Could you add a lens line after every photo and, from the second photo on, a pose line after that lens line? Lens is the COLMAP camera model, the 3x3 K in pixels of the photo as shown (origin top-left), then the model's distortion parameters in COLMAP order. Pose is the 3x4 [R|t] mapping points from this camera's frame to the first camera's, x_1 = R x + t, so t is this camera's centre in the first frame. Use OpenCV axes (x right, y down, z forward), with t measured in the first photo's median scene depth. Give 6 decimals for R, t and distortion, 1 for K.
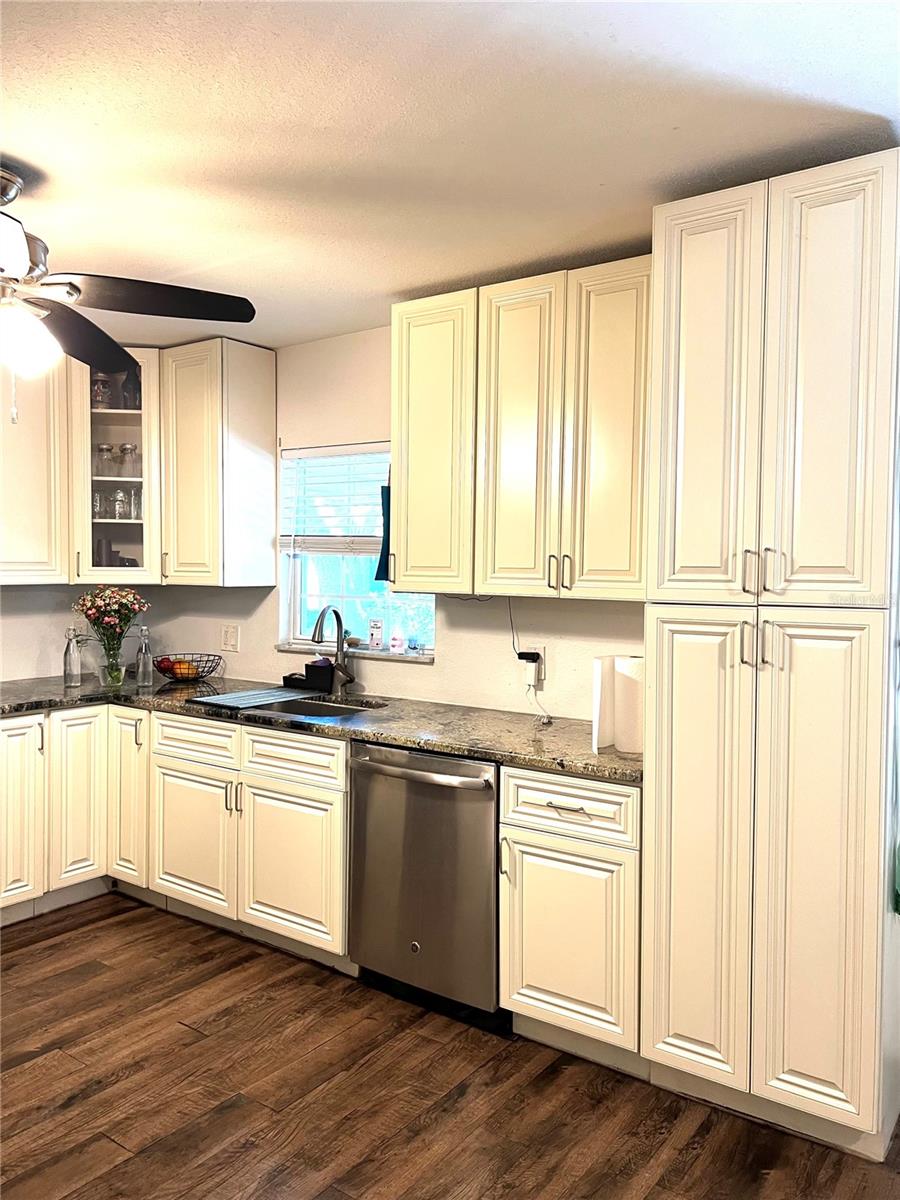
lens RADIAL K [[899.6, 0, 443.8], [0, 899.6, 604.8], [0, 0, 1]] dist [0.041966, -0.048847]
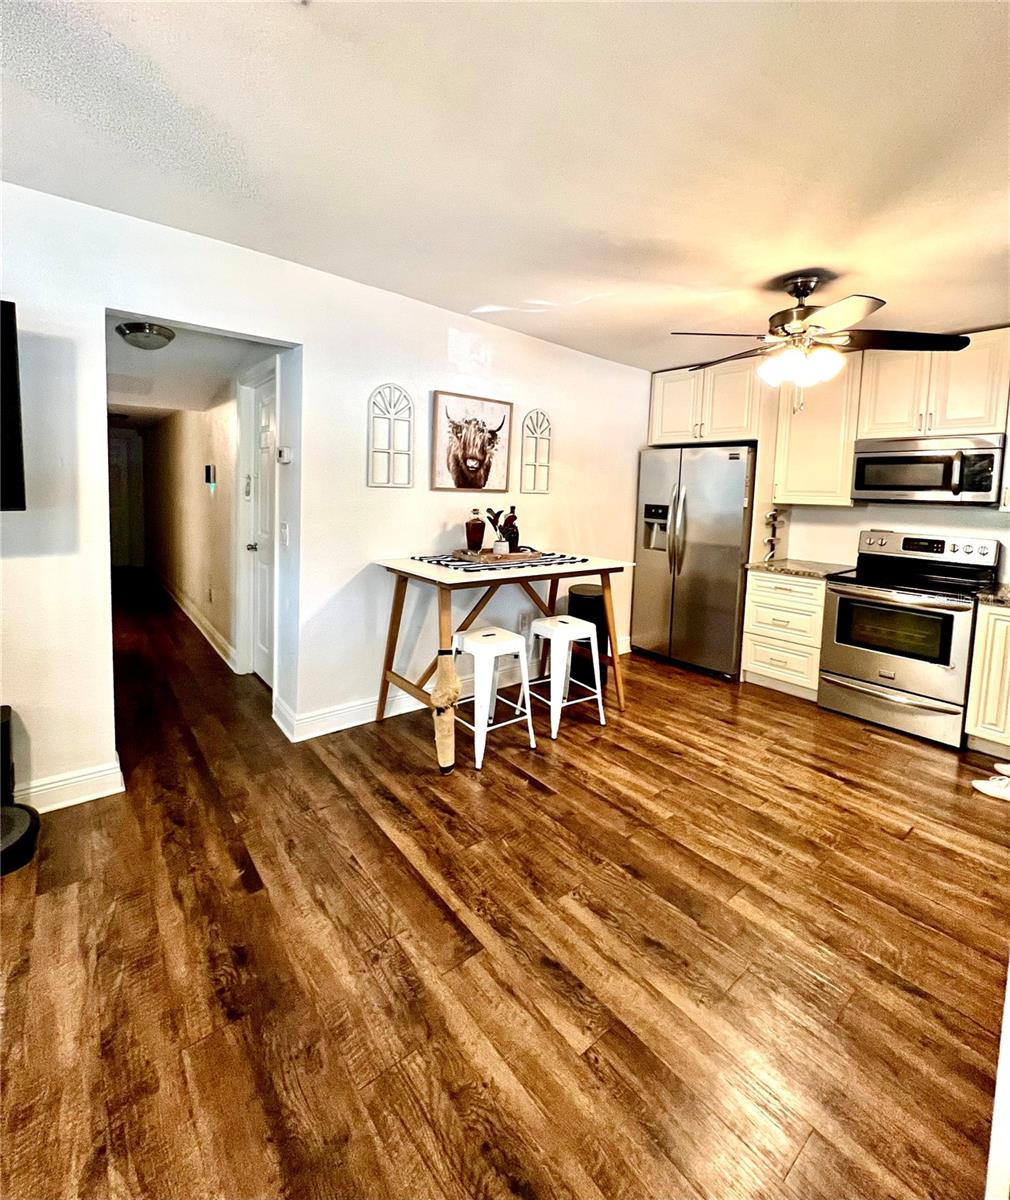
lens RADIAL K [[534.5, 0, 511.5], [0, 534.5, 525.1], [0, 0, 1]] dist [-0.007152, 0.001002]
pose [[-0.247312, 0.045814, -0.967852, 0.546971], [-0.079455, 0.994559, 0.067381, 0.007191], [0.965673, 0.093565, -0.242326, 0.524186]]
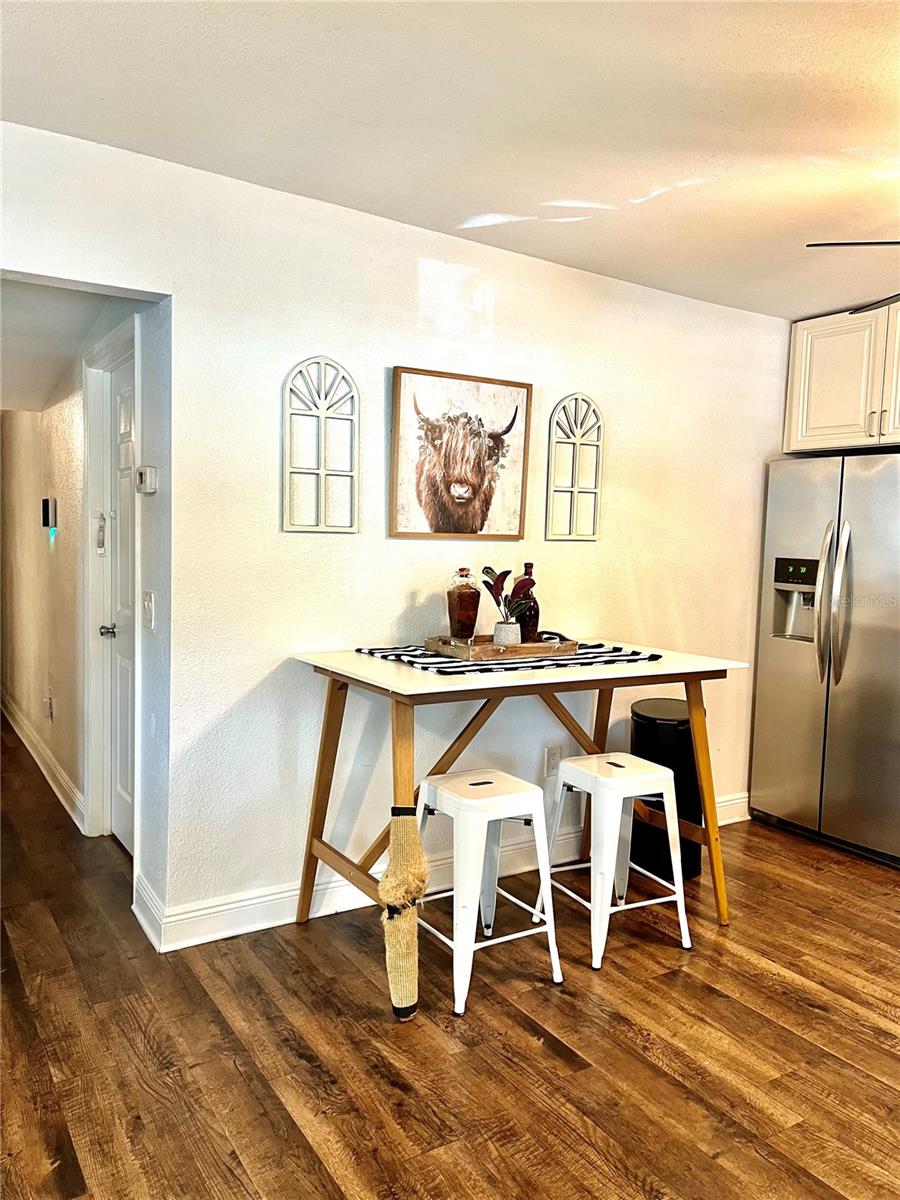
lens RADIAL K [[899.6, 0, 447.0], [0, 899.6, 603.1], [0, 0, 1]] dist [0.041966, -0.048847]
pose [[-0.369862, 0.054706, -0.927475, 0.518186], [-0.069995, 0.993787, 0.086531, 0.004235], [0.926446, 0.096923, -0.363735, 0.560859]]
